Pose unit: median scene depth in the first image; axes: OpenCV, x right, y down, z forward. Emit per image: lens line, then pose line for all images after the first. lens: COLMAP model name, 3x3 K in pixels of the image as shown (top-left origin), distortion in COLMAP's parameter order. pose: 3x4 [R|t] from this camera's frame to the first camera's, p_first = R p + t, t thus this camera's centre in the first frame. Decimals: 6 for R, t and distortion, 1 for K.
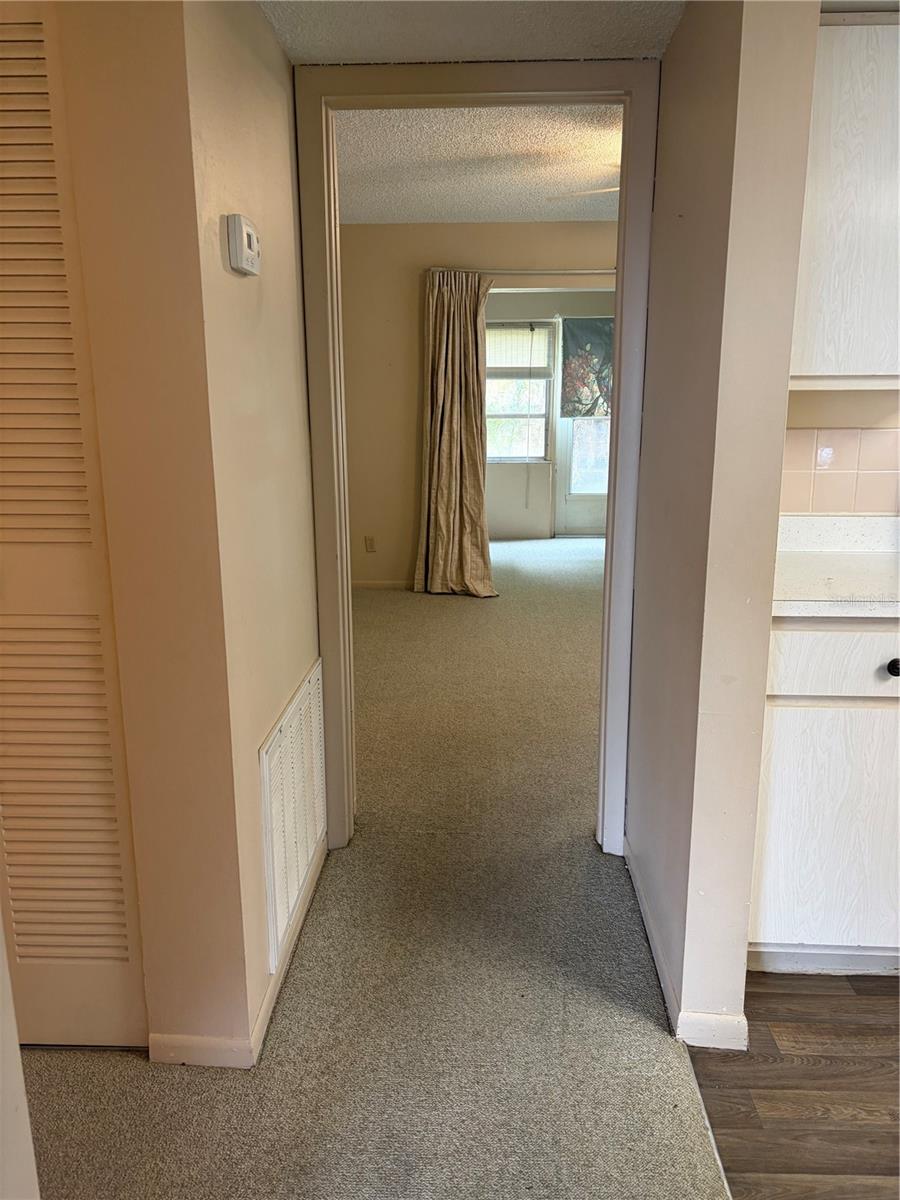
lens RADIAL K [[913.1, 0, 453.3], [0, 913.1, 607.5], [0, 0, 1]] dist [0.012513, -0.018936]
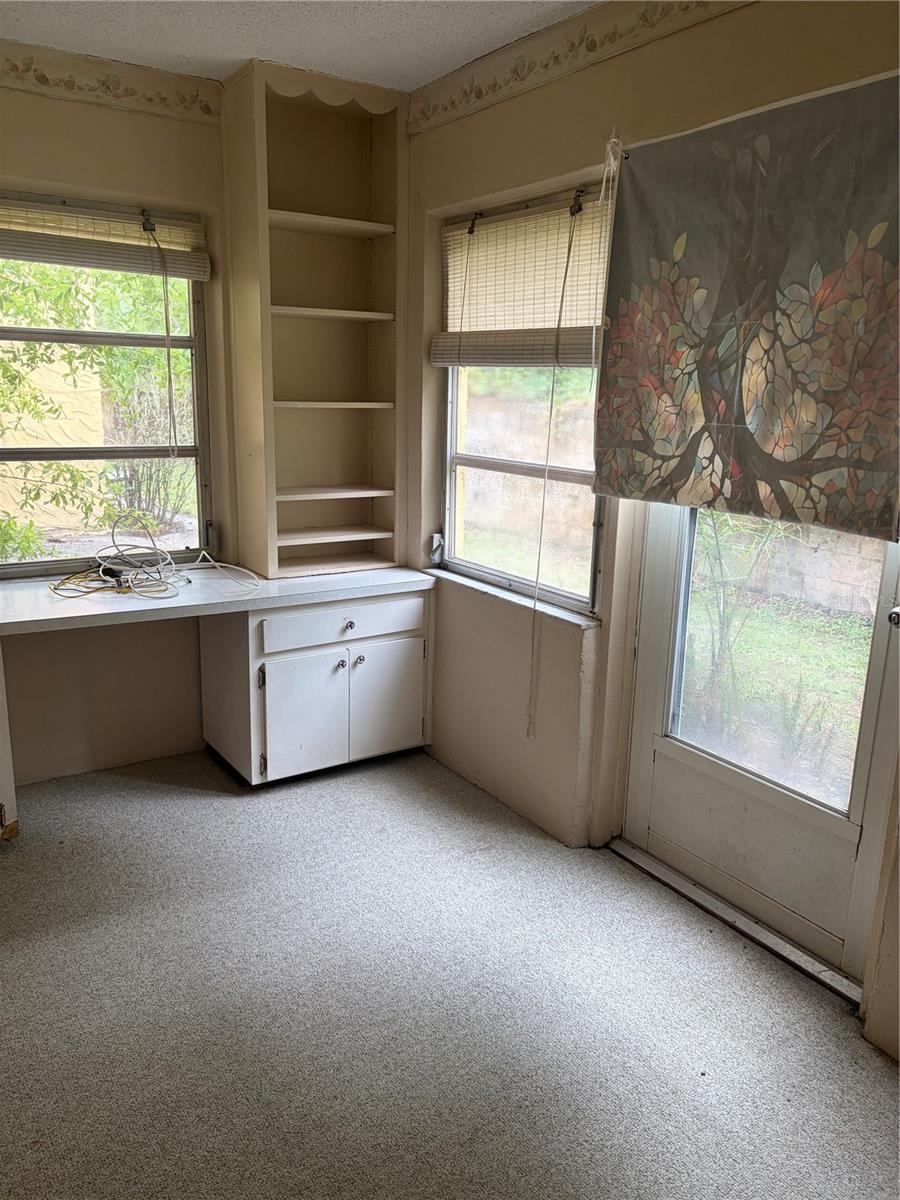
lens RADIAL K [[913.1, 0, 448.0], [0, 913.1, 602.4], [0, 0, 1]] dist [0.012513, -0.018936]
pose [[0.569261, 0.209268, -0.795078, 0.340206], [-0.214383, 0.971390, 0.102180, -0.194249], [0.793714, 0.112284, 0.597839, 0.788244]]
